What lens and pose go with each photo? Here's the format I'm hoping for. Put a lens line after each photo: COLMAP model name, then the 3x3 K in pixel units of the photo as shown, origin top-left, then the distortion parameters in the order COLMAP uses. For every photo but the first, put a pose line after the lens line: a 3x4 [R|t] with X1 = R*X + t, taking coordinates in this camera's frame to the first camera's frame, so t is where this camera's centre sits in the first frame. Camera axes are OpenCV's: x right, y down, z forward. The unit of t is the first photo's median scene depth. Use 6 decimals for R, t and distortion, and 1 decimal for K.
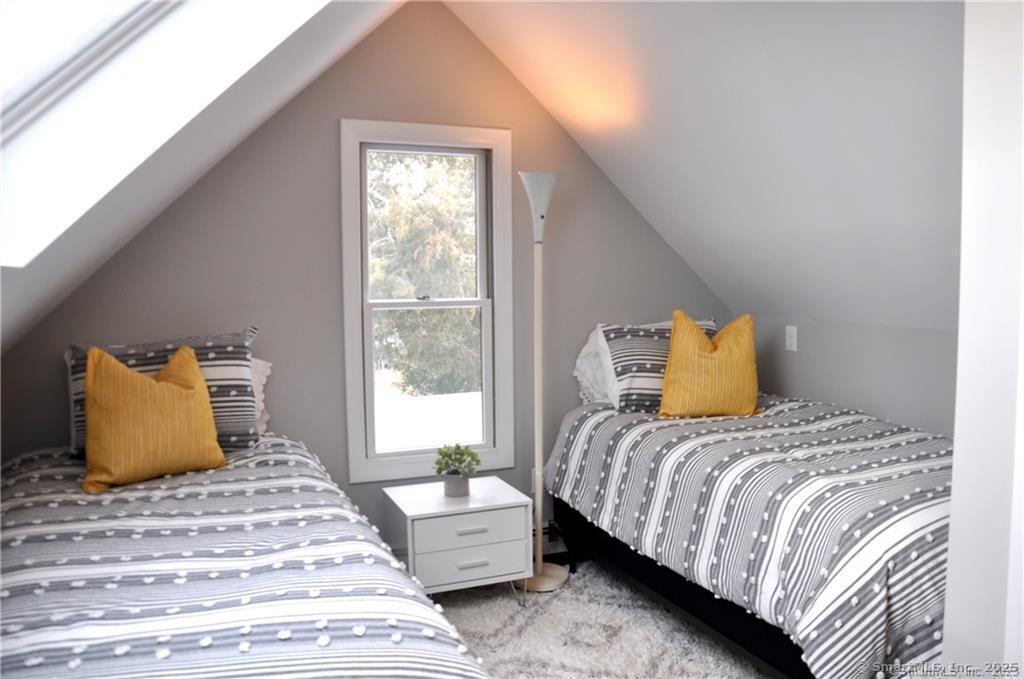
lens RADIAL K [[811.7, 0, 512.0], [0, 811.7, 339.5], [0, 0, 1]] dist [-0.155555, 0.132825]
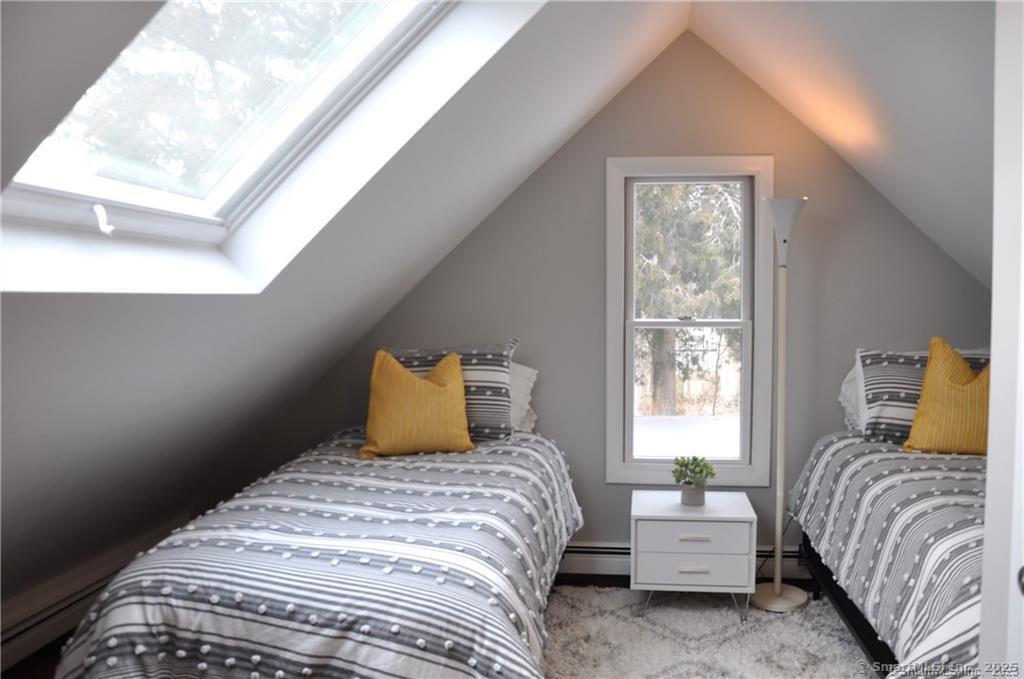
lens RADIAL K [[811.7, 0, 512.0], [0, 811.7, 339.5], [0, 0, 1]] dist [-0.155555, 0.132825]
pose [[0.849686, 0.033604, -0.526217, 0.293469], [-0.043659, 0.999024, -0.006699, -0.006835], [0.525479, 0.028666, 0.850324, -0.030317]]
